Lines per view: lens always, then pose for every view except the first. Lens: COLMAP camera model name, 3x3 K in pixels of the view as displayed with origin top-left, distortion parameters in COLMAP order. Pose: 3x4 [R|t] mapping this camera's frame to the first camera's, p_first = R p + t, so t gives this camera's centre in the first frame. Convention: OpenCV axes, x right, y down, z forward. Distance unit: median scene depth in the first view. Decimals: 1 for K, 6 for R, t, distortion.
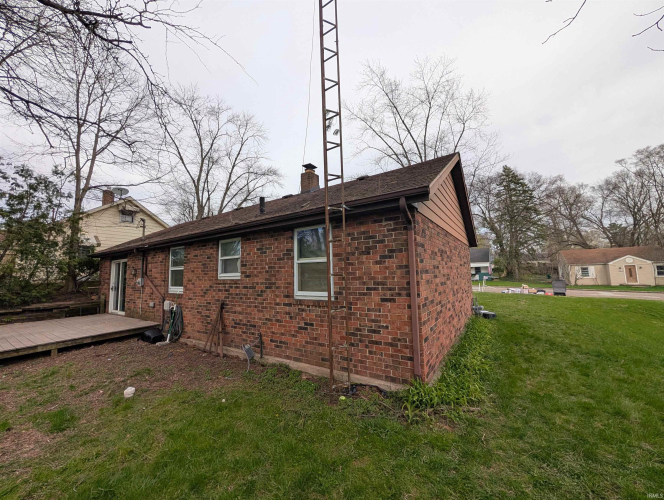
lens RADIAL K [[255.3, 0, 332.0], [0, 255.3, 250.0], [0, 0, 1]] dist [0.000361, 0.000171]
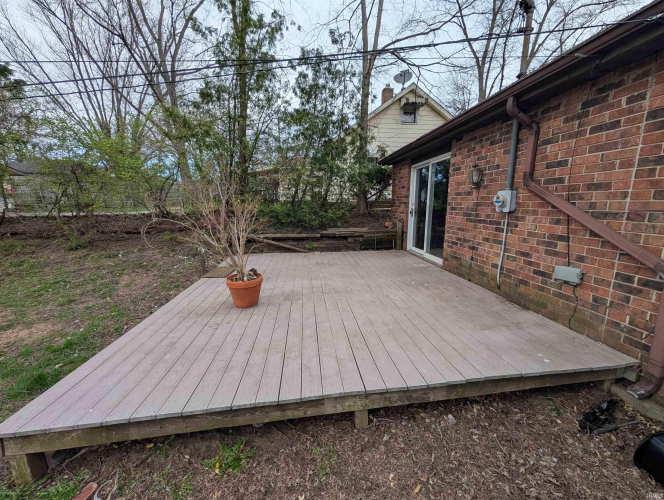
lens RADIAL K [[255.3, 0, 332.0], [0, 255.3, 250.0], [0, 0, 1]] dist [0.000361, 0.000171]
pose [[0.638749, 0.161908, -0.752187, -0.511213], [0.058766, 0.964487, 0.257509, 0.069140], [0.767168, -0.208686, 0.606551, 0.464747]]
